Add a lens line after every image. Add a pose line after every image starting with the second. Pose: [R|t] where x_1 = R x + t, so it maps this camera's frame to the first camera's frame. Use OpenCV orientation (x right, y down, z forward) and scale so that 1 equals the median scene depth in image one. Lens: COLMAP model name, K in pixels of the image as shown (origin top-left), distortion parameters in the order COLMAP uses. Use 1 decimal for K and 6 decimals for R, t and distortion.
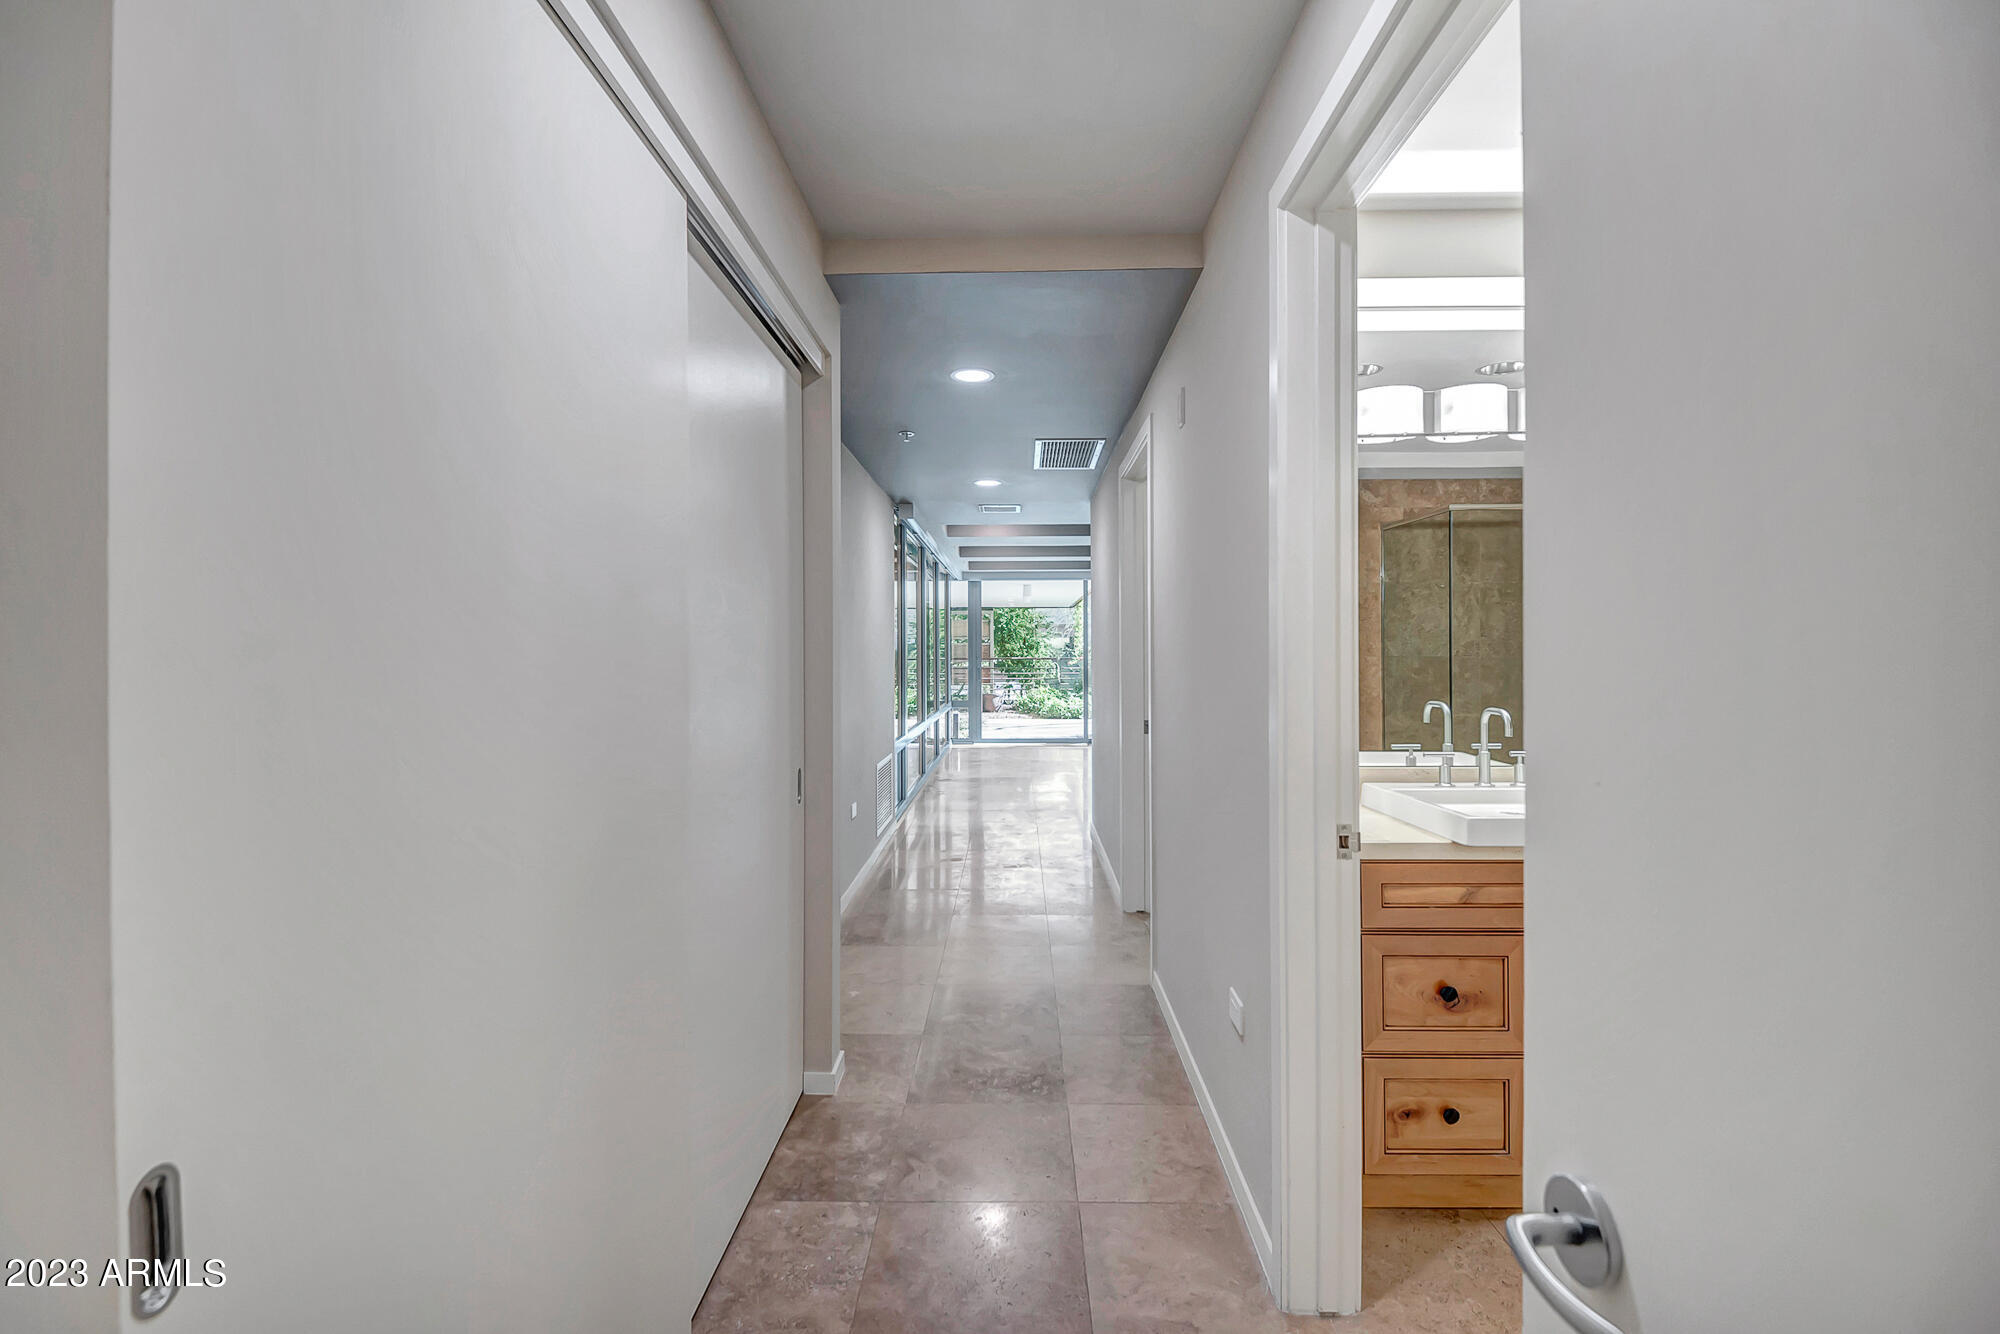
lens RADIAL K [[930.9, 0, 998.8], [0, 930.9, 660.5], [0, 0, 1]] dist [0.010590, -0.013935]
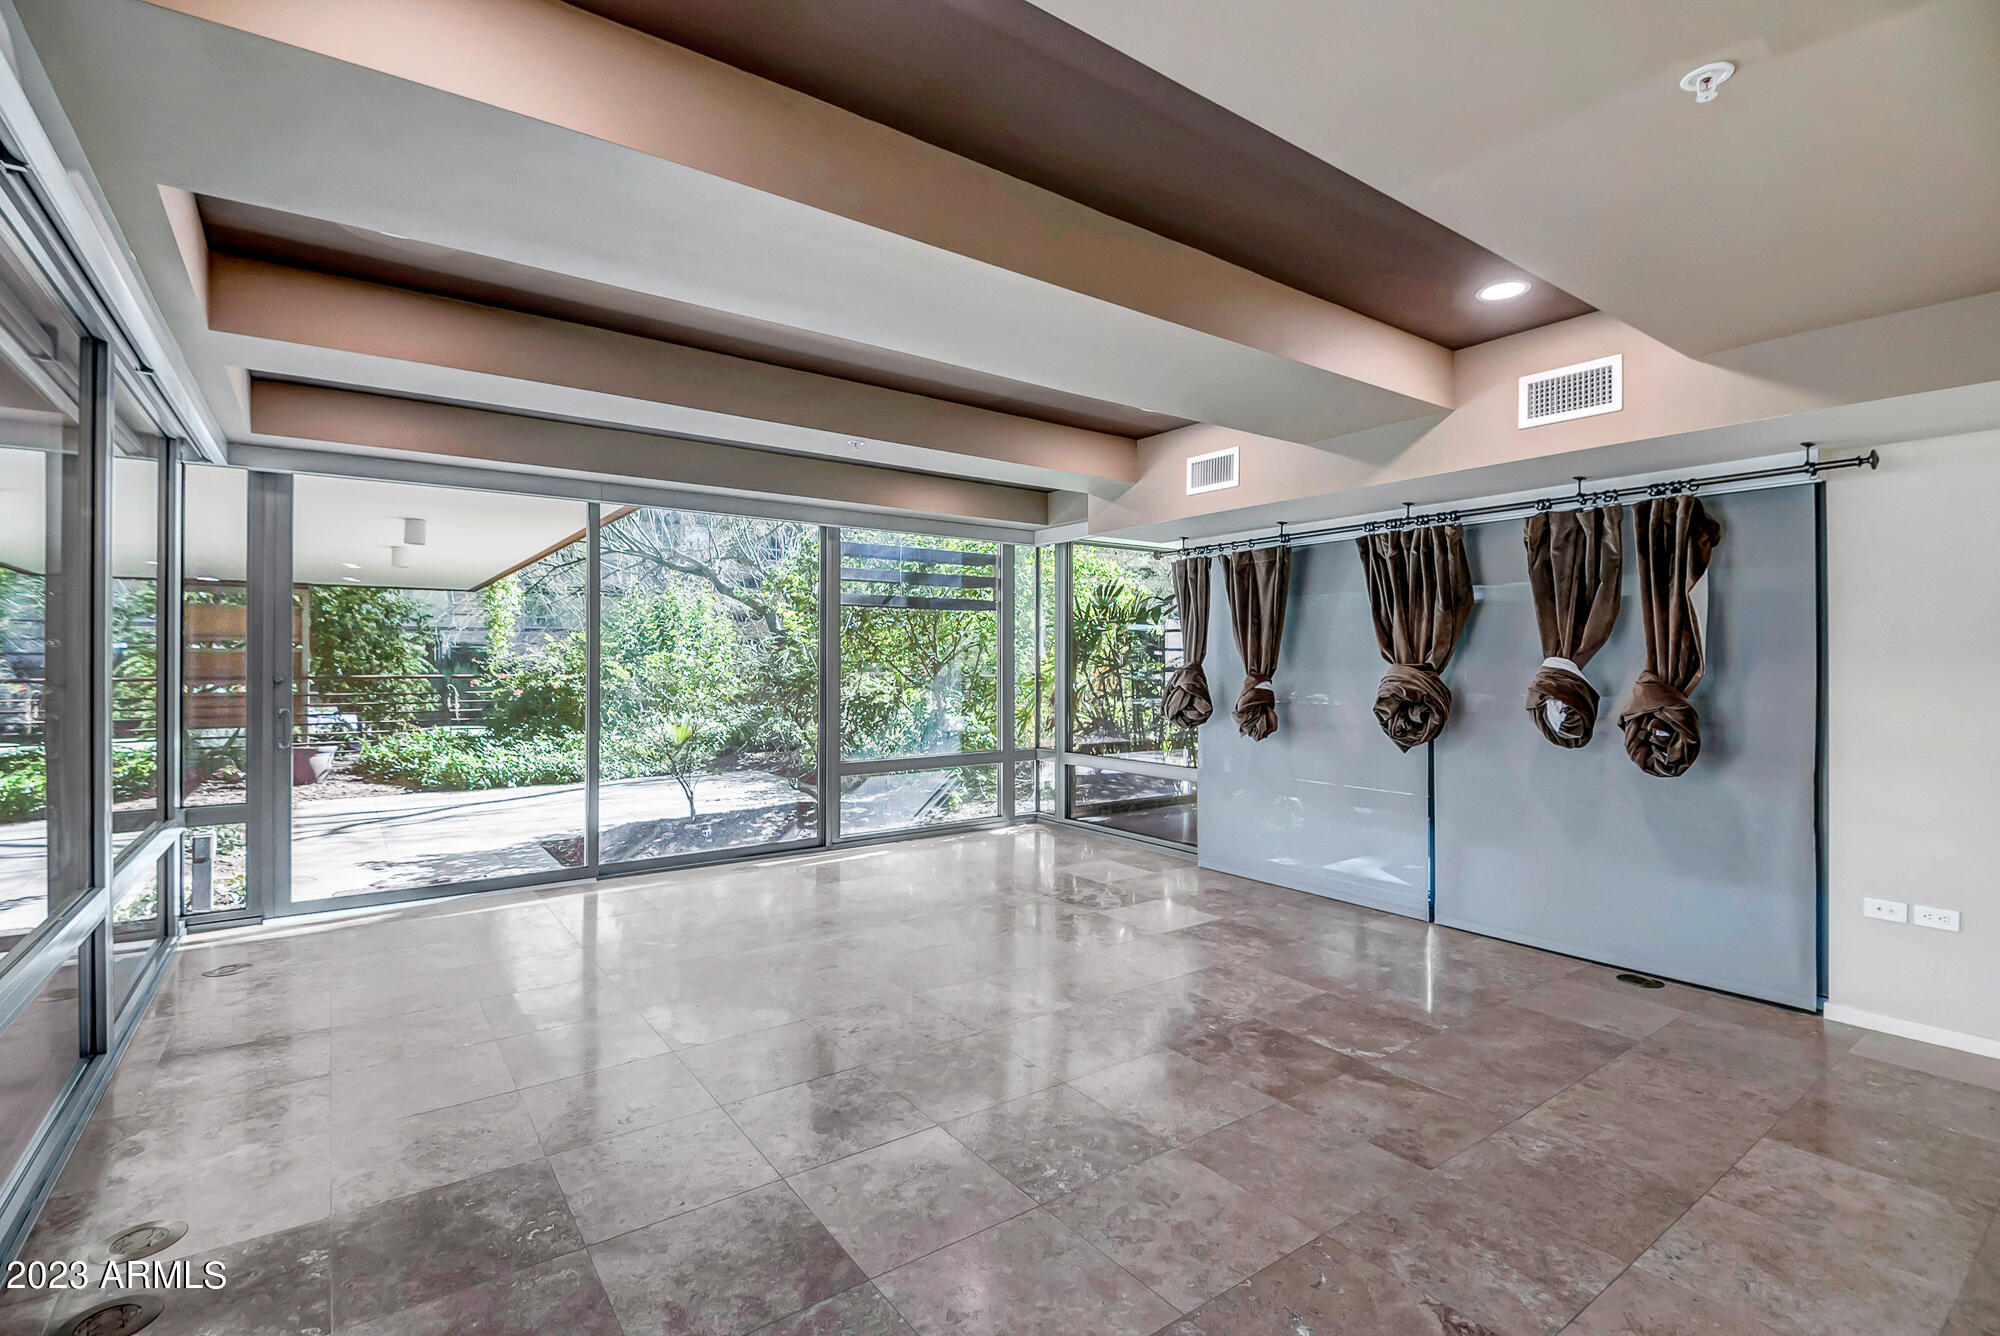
lens RADIAL K [[930.9, 0, 1006.3], [0, 930.9, 660.5], [0, 0, 1]] dist [0.010590, -0.013935]
pose [[0.797730, 0.009250, 0.602944, -0.012160], [0.000848, 0.999864, -0.016461, -0.003149], [-0.603014, 0.013643, 0.797614, 0.424030]]
